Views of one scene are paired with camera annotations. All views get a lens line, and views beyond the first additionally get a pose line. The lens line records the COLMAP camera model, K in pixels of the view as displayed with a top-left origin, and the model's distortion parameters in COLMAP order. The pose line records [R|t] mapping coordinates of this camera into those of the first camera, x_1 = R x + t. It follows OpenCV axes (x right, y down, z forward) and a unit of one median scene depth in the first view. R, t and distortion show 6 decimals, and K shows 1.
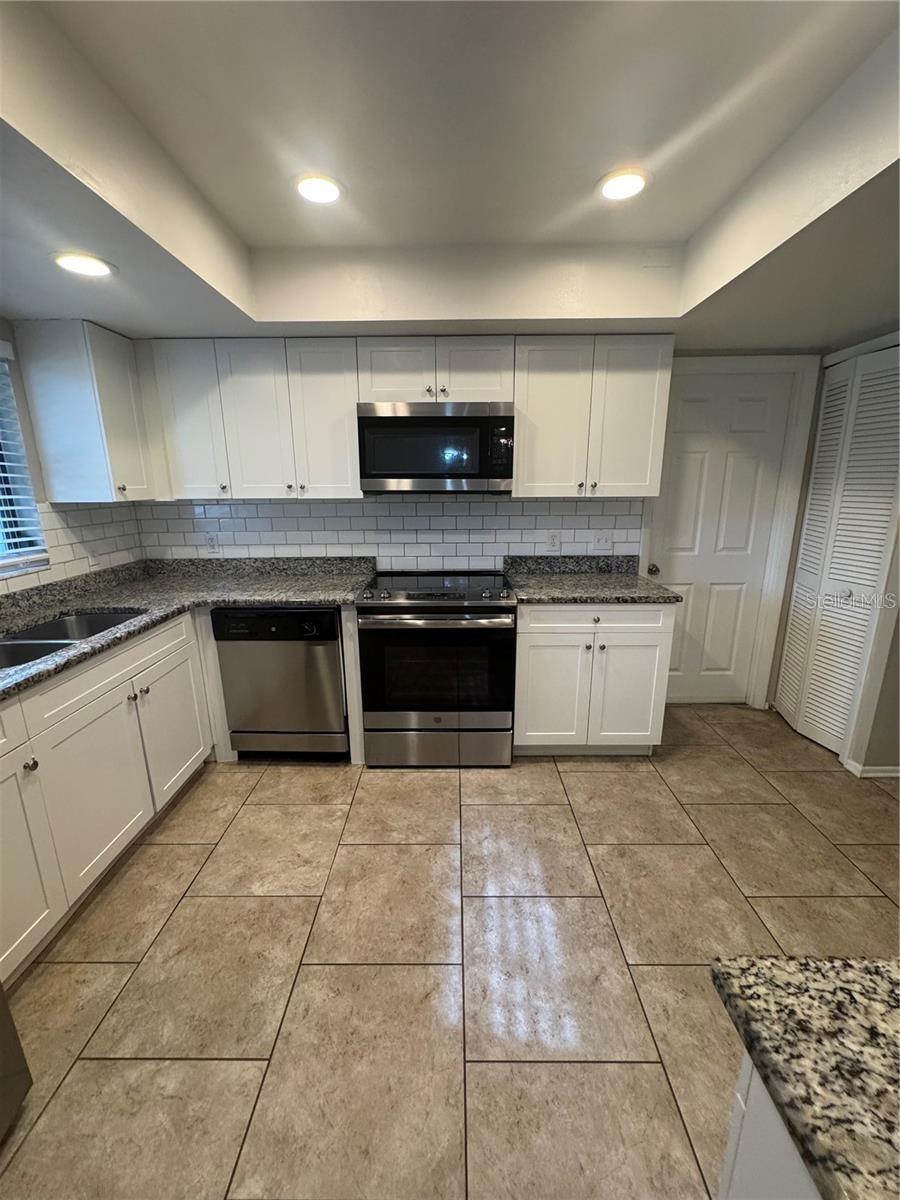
lens RADIAL K [[479.9, 0, 450.8], [0, 479.9, 597.2], [0, 0, 1]] dist [-0.003124, 0.000397]
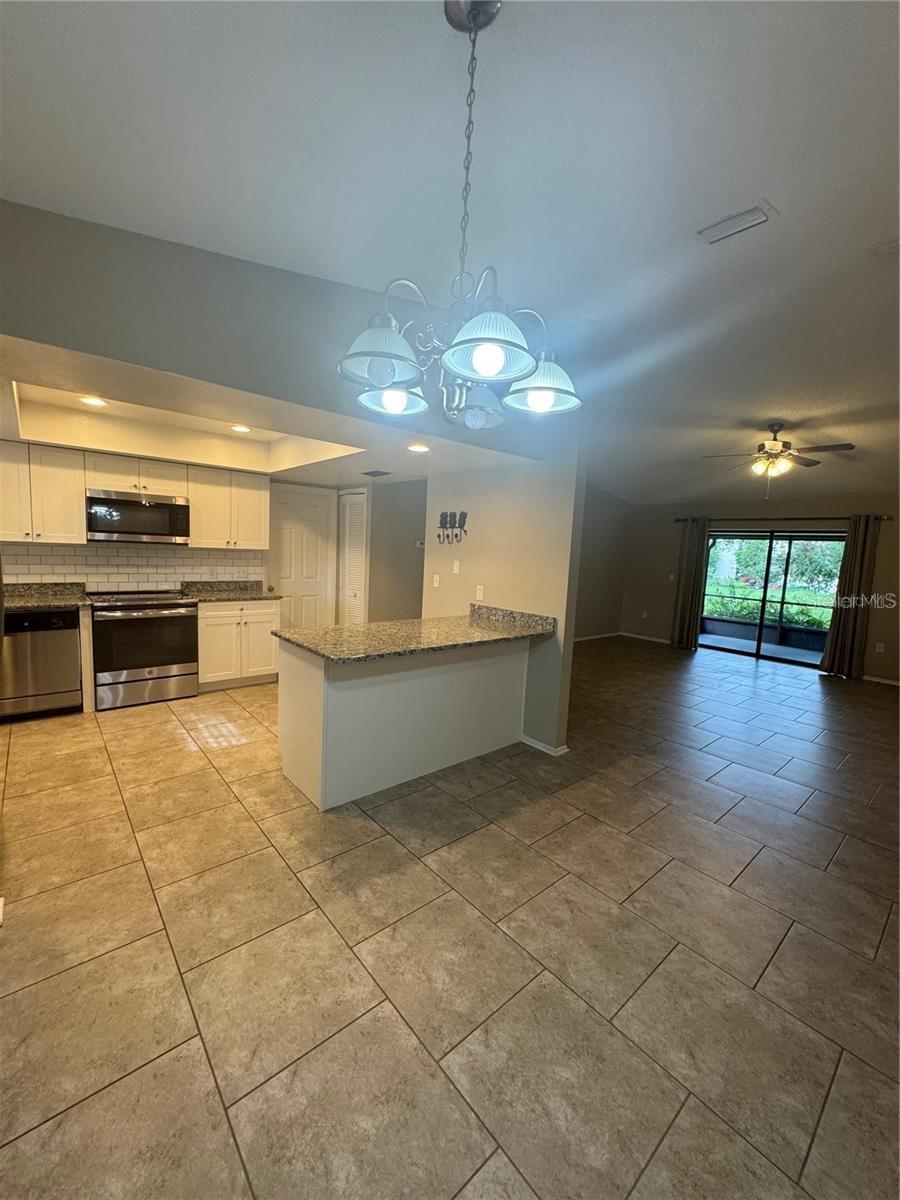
lens RADIAL K [[479.9, 0, 450.8], [0, 479.9, 600.3], [0, 0, 1]] dist [-0.003124, 0.000397]
pose [[0.750025, -0.032133, 0.660628, -0.361976], [0.105532, 0.991837, -0.071569, 0.246885], [-0.652936, 0.123396, 0.747294, -1.067438]]
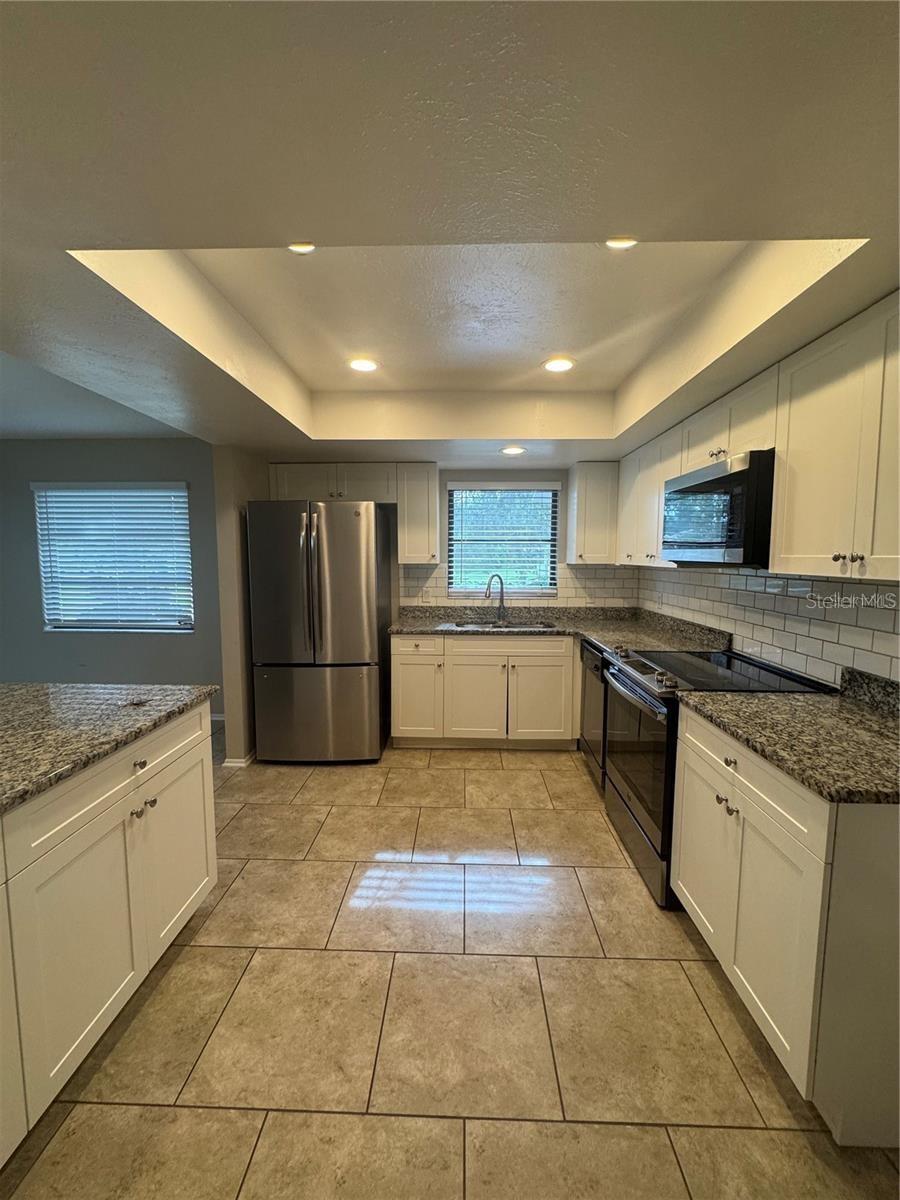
lens RADIAL K [[479.9, 0, 449.9], [0, 479.9, 599.5], [0, 0, 1]] dist [-0.003124, 0.000397]
pose [[-0.021264, 0.097215, -0.995036, 0.928525], [-0.240549, 0.965527, 0.099472, -0.136971], [0.970404, 0.241470, 0.002854, 0.588988]]
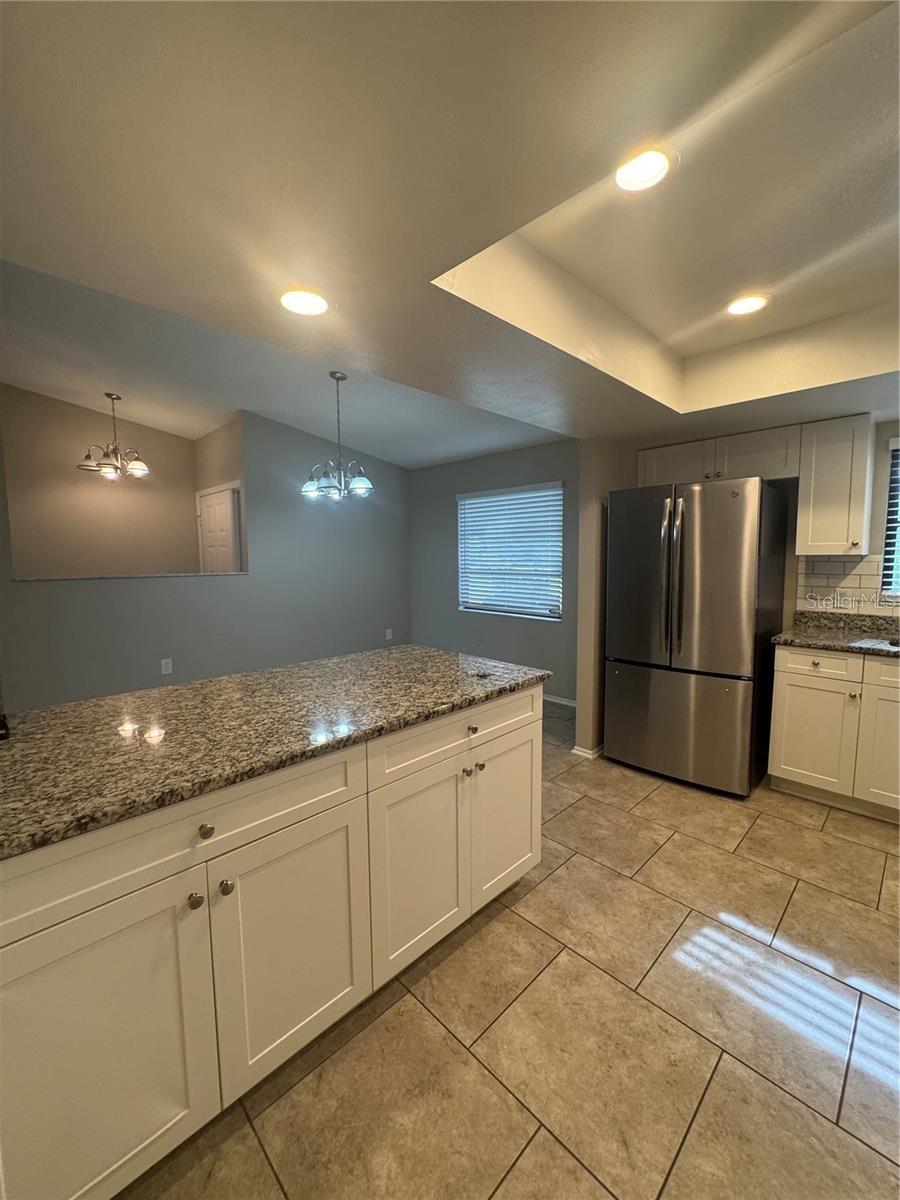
lens RADIAL K [[479.9, 0, 449.6], [0, 479.9, 598.9], [0, 0, 1]] dist [-0.003124, 0.000397]
pose [[-0.708141, 0.077378, -0.701818, 0.836750], [-0.155993, 0.952270, 0.262391, -0.129623], [0.688623, 0.295289, -0.662271, 0.635090]]
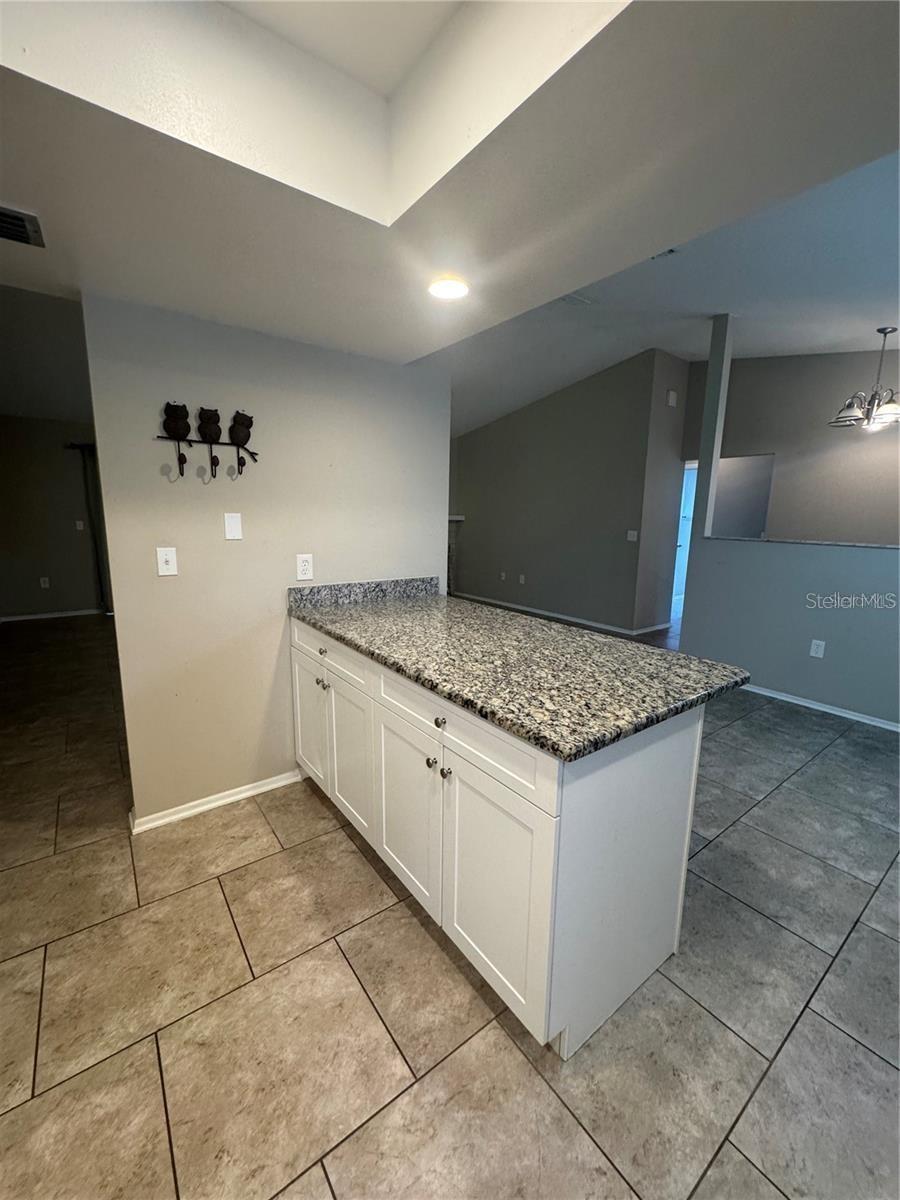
lens RADIAL K [[479.9, 0, 451.6], [0, 479.9, 600.1], [0, 0, 1]] dist [-0.003124, 0.000397]
pose [[-0.607837, -0.145670, 0.780586, -0.113945], [0.173346, 0.934977, 0.309466, -0.090816], [-0.774910, 0.323416, -0.543063, 0.511596]]
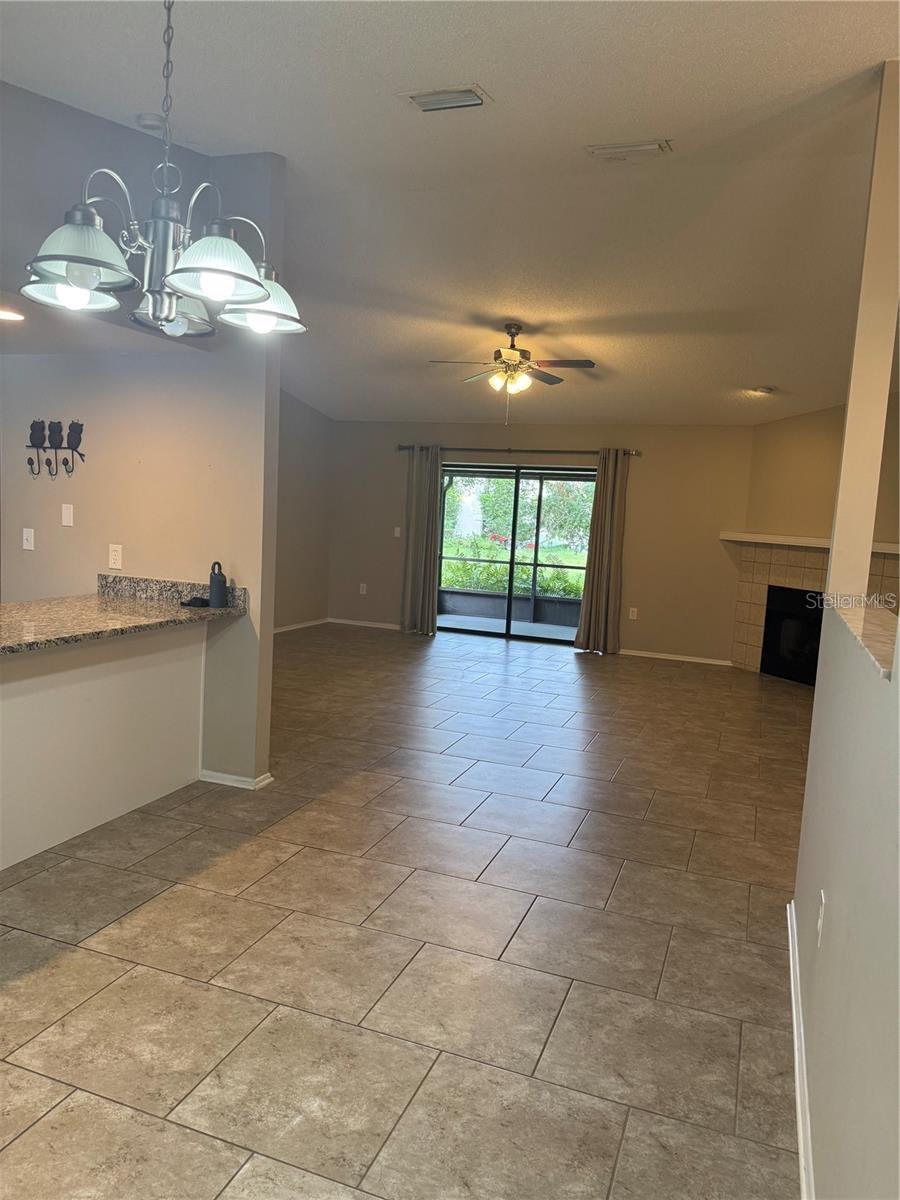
lens RADIAL K [[840.5, 0, 459.2], [0, 840.5, 606.4], [0, 0, 1]] dist [0.041536, -0.056756]
pose [[0.335085, -0.086026, 0.938252, -0.660128], [0.167575, 0.985387, 0.030500, 0.288302], [-0.927166, 0.147008, 0.344604, -1.188299]]
